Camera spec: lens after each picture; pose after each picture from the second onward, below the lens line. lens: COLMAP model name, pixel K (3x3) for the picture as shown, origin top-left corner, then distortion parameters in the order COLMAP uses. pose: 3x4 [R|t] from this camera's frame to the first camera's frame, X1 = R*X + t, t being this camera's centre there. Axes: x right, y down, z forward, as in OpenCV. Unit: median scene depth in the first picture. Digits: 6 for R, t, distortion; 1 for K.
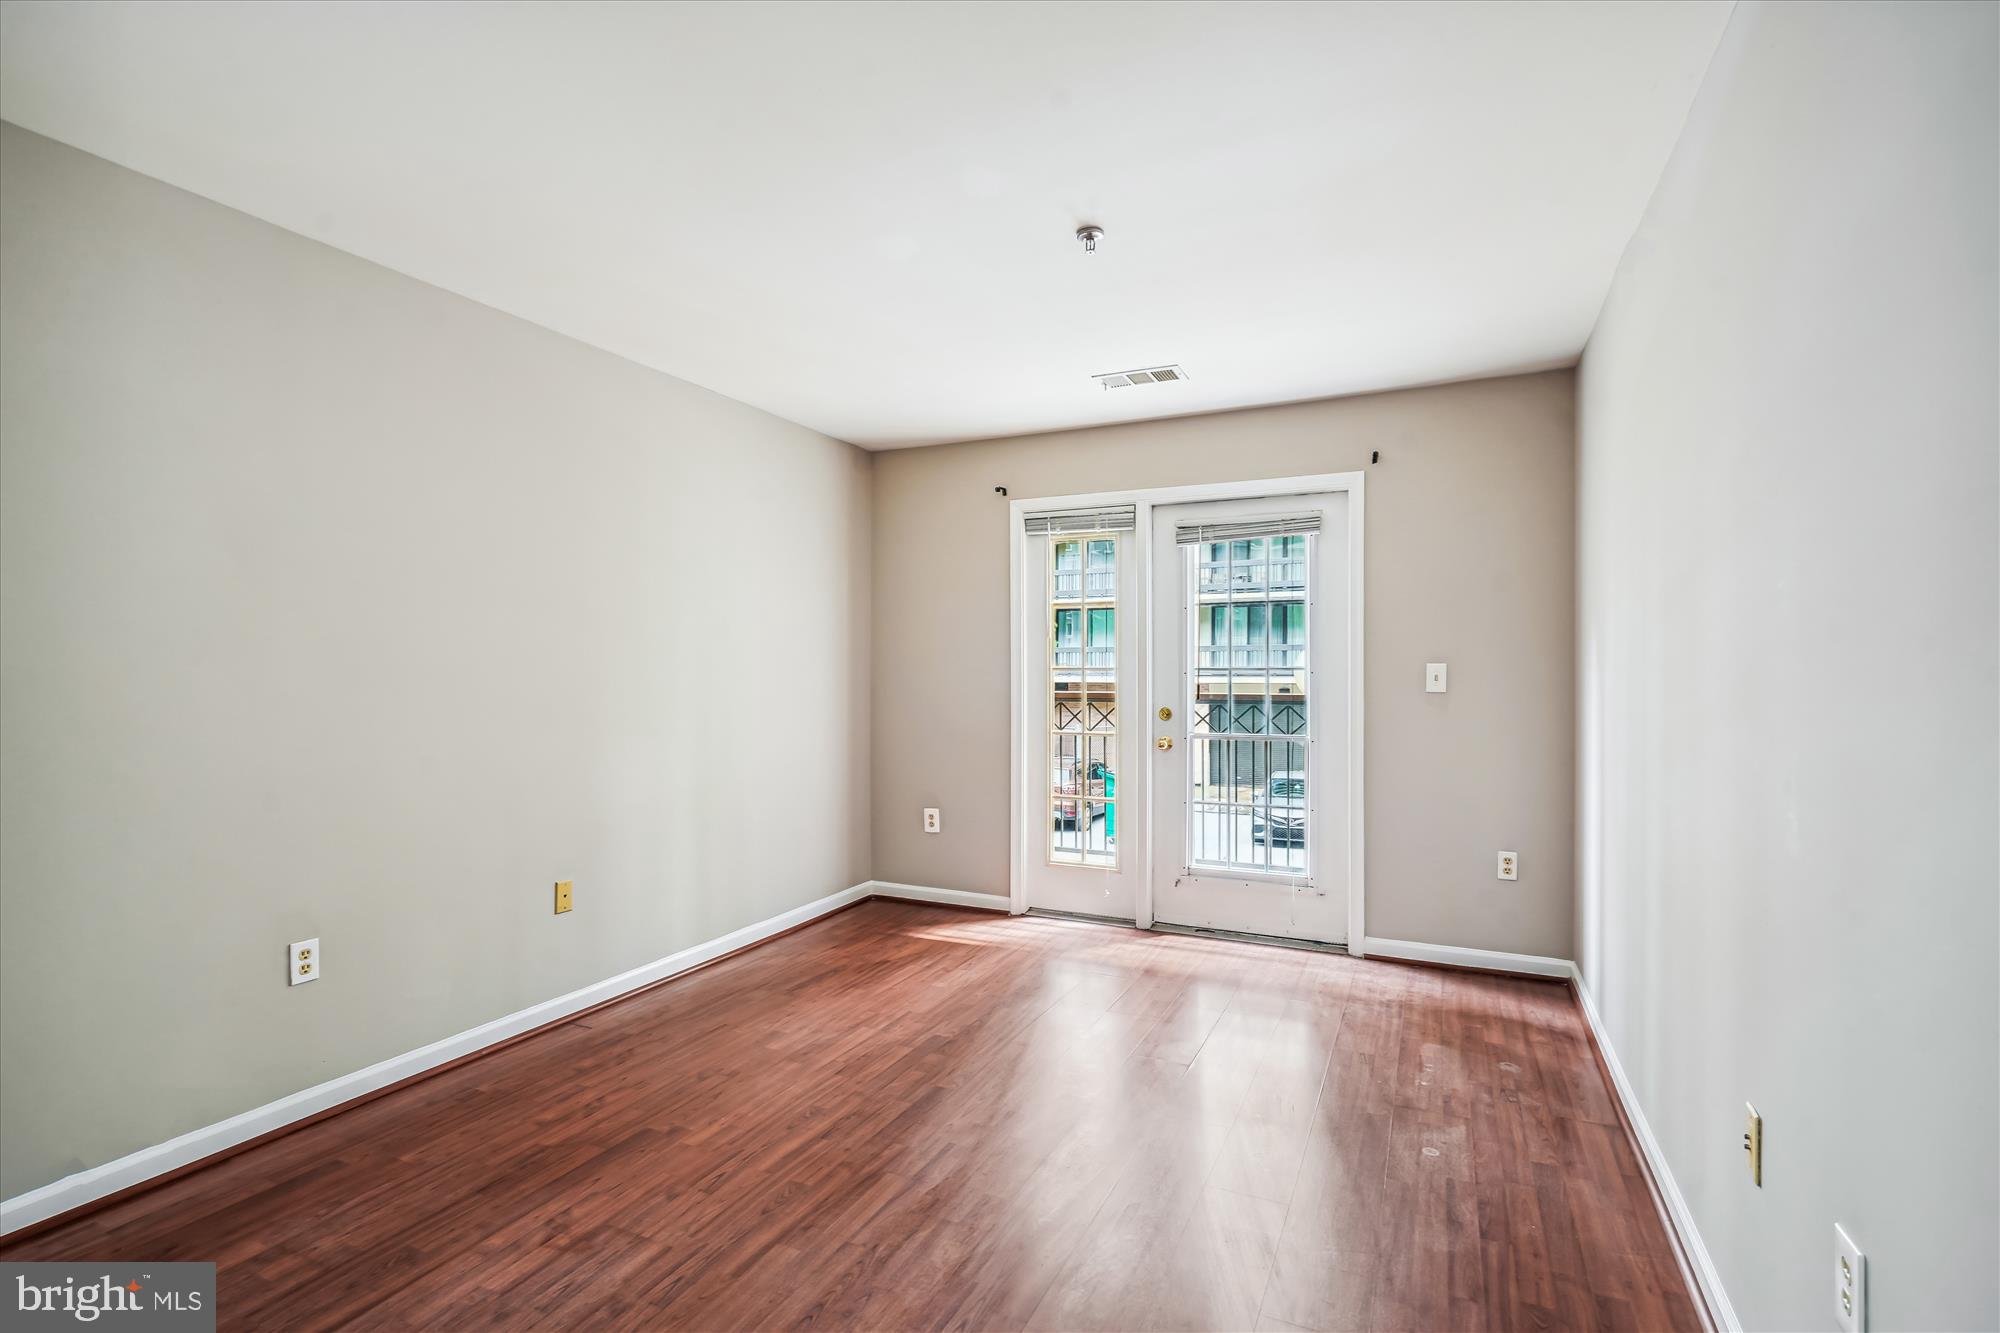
lens RADIAL K [[920.1, 0, 995.3], [0, 920.1, 672.6], [0, 0, 1]] dist [-0.001465, 0.000731]
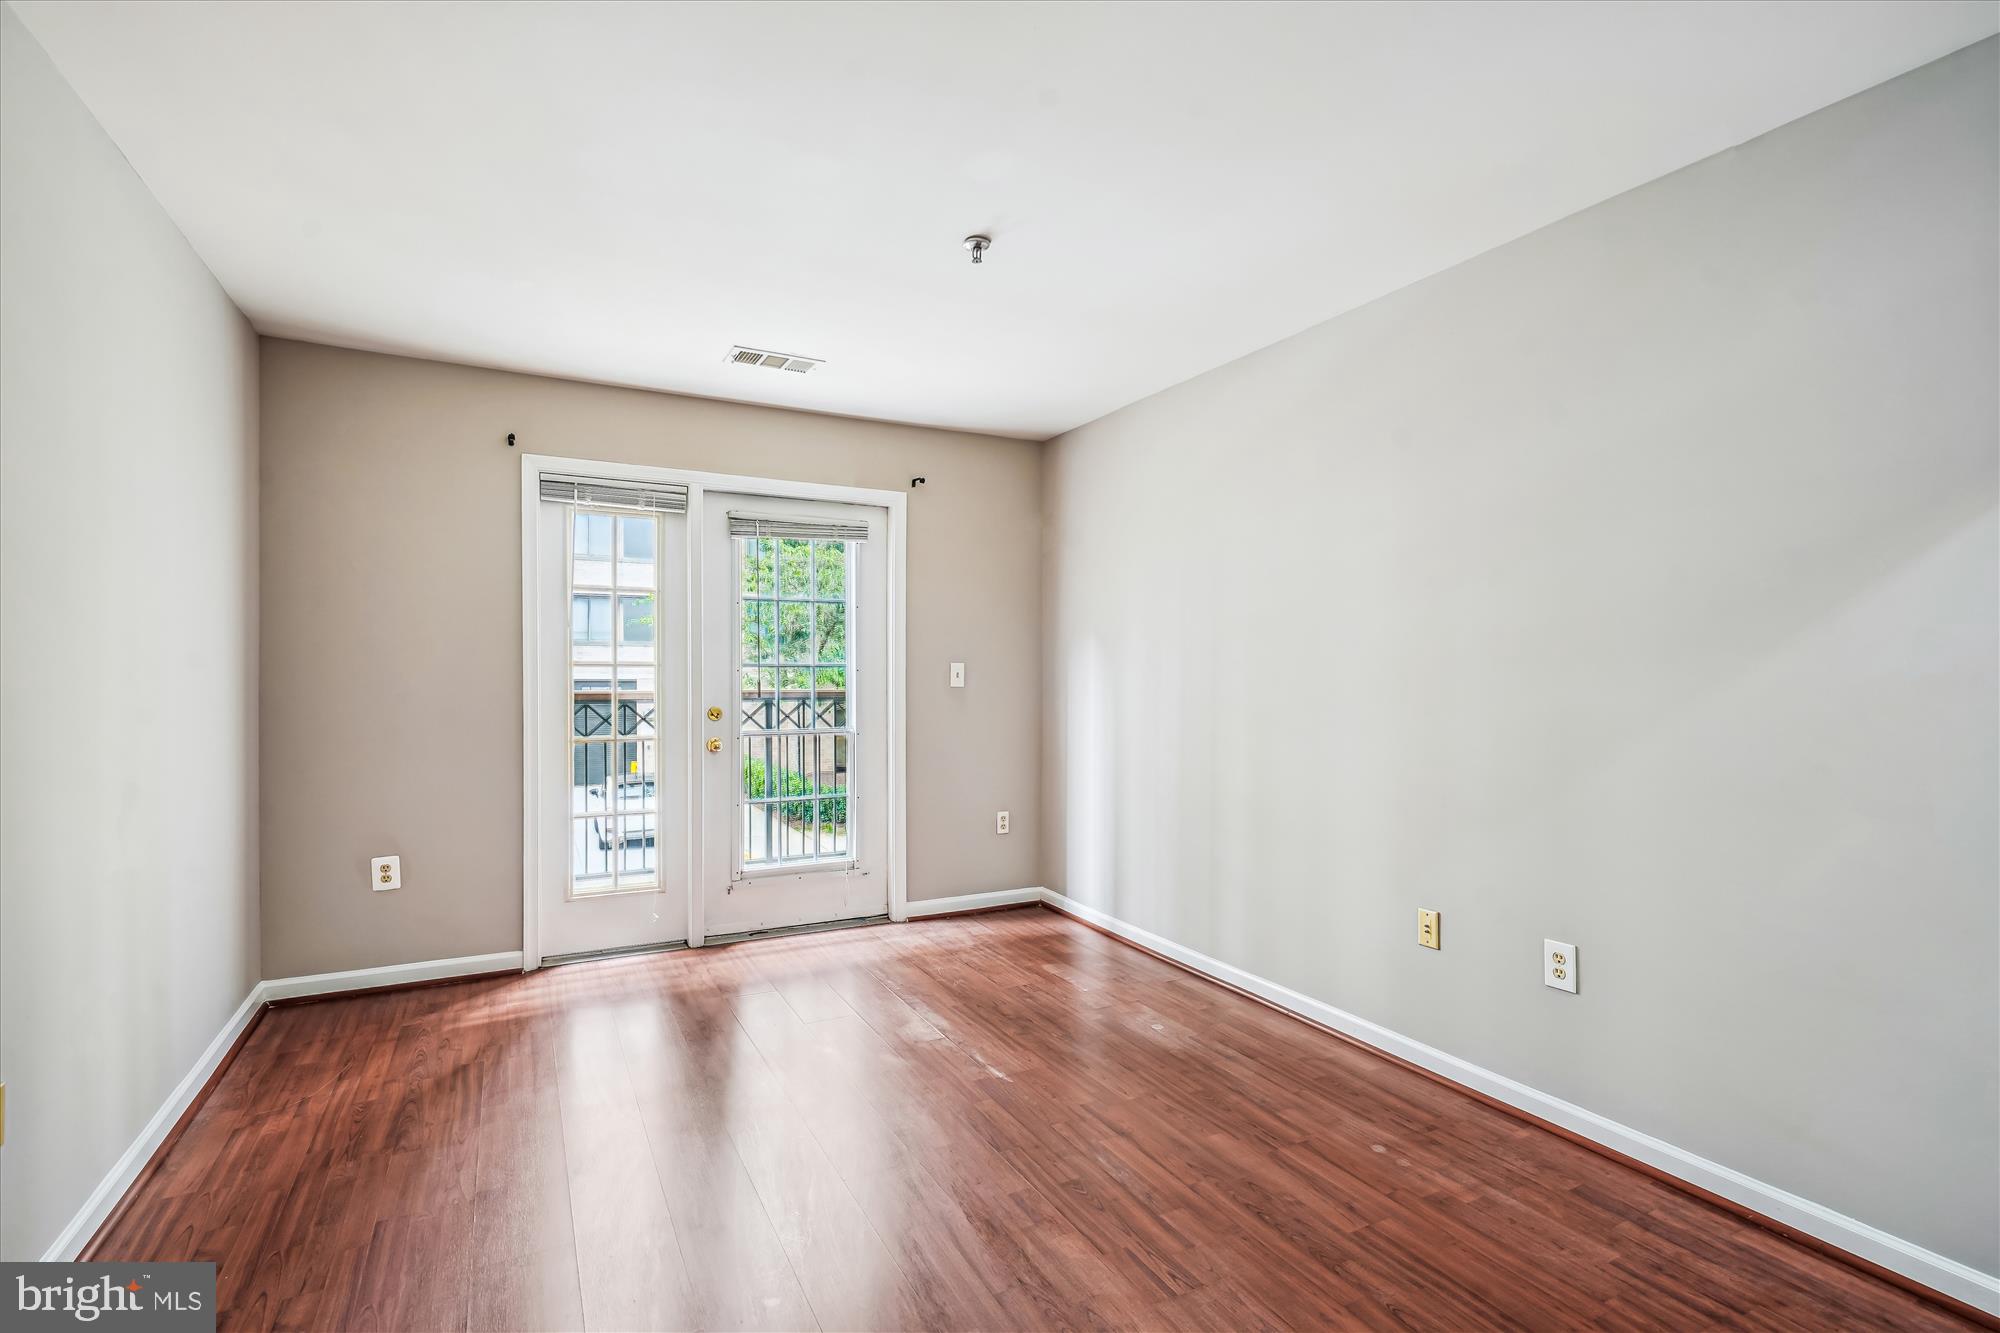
lens RADIAL K [[920.1, 0, 995.3], [0, 920.1, 672.6], [0, 0, 1]] dist [-0.001465, 0.000731]
pose [[0.603522, 0.001897, 0.797344, -0.414656], [-0.001497, 0.999998, -0.001246, 0.003866], [-0.797345, -0.000442, 0.603524, 0.213085]]
